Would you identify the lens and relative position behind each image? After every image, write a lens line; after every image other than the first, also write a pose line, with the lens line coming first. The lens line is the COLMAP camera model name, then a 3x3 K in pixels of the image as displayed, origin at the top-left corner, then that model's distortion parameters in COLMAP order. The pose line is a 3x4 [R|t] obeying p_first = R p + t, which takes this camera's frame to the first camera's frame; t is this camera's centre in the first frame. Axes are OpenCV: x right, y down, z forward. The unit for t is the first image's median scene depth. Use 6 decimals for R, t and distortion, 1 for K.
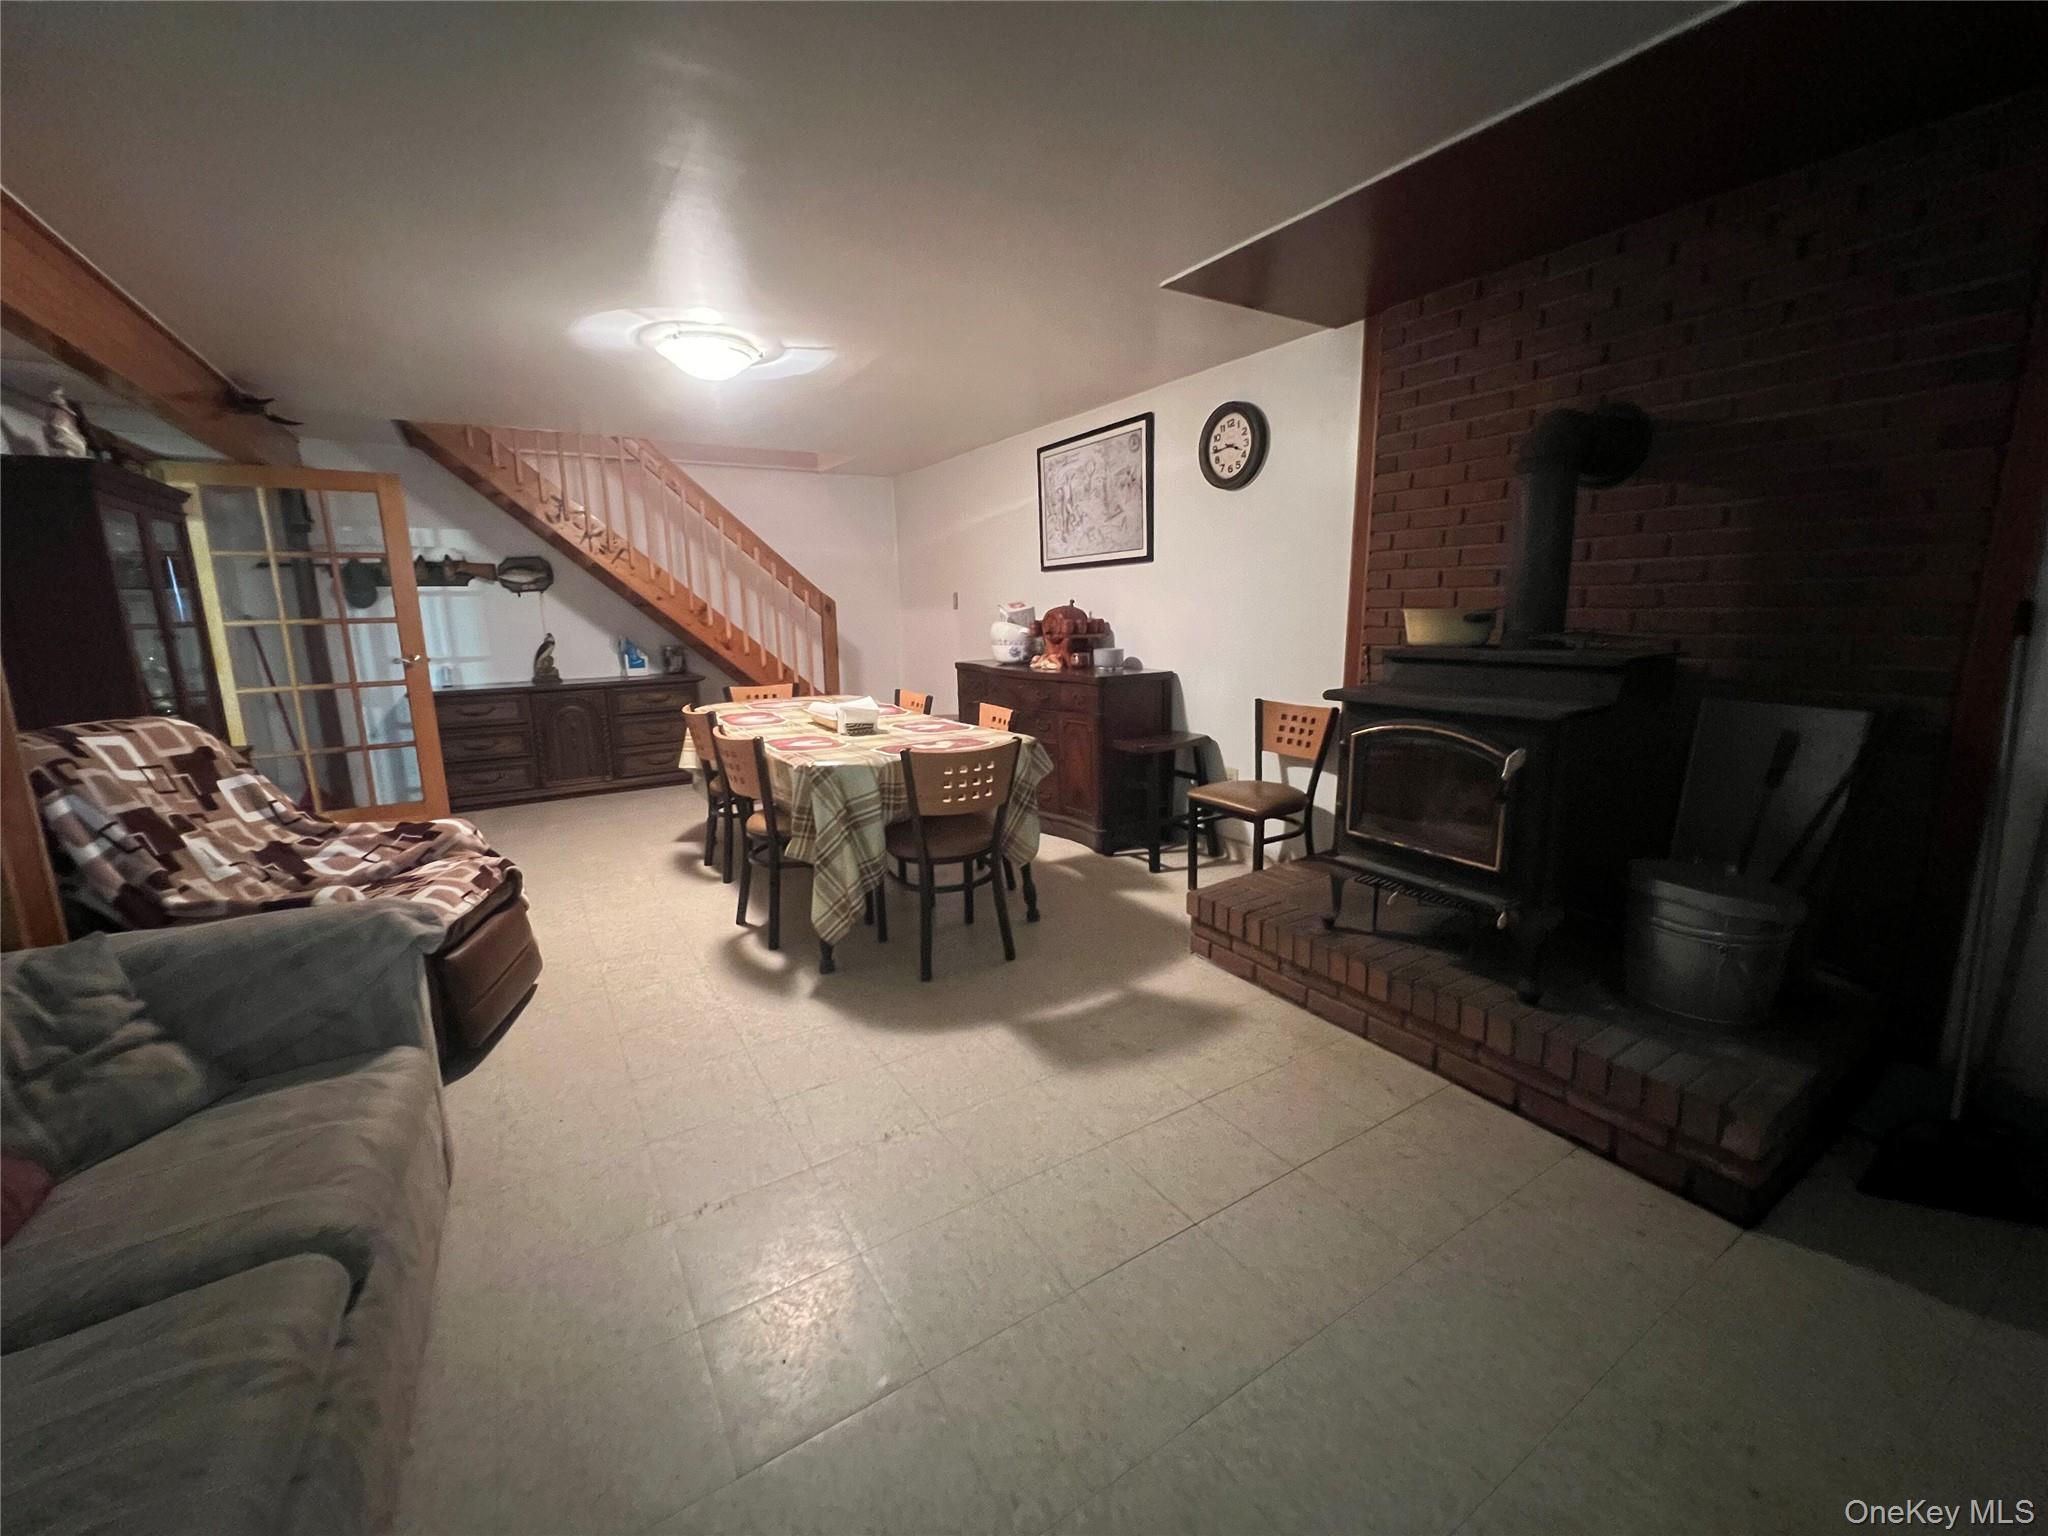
lens RADIAL K [[821.1, 0, 1018.0], [0, 821.1, 759.2], [0, 0, 1]] dist [-0.003856, -0.000373]
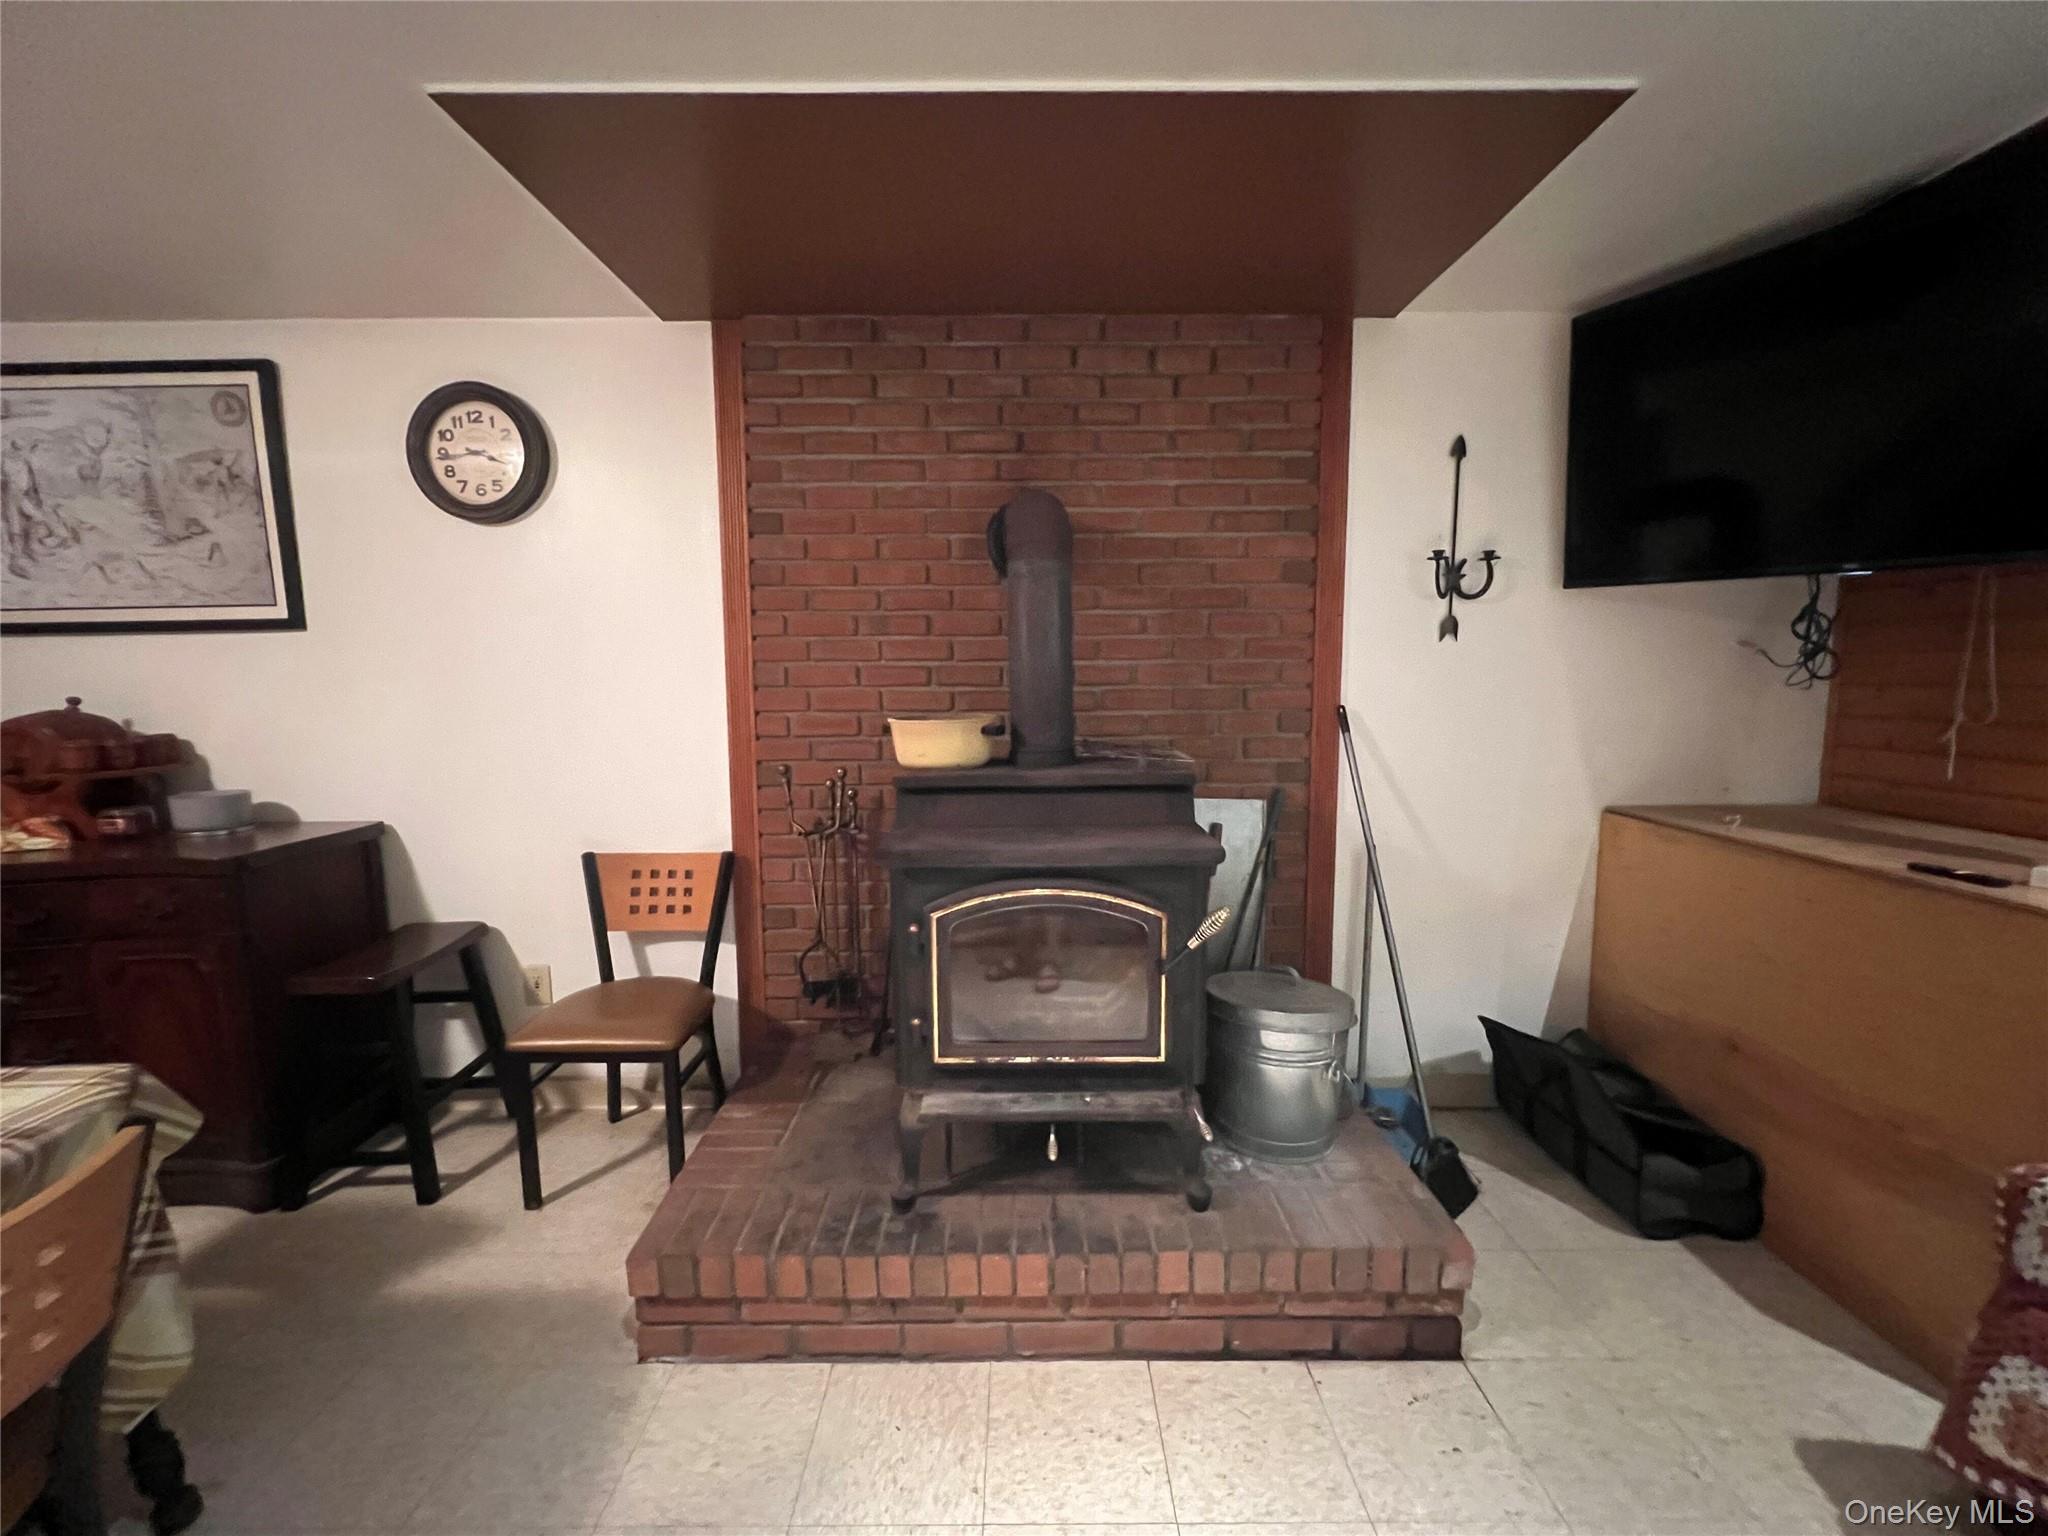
lens RADIAL K [[821.2, 0, 1020.6], [0, 821.2, 759.2], [0, 0, 1]] dist [-0.003721, 0.000540]
pose [[0.524343, -0.076728, 0.848043, -0.066242], [0.155636, 0.987791, -0.006857, -0.088488], [-0.837163, 0.135581, 0.529883, 0.367960]]
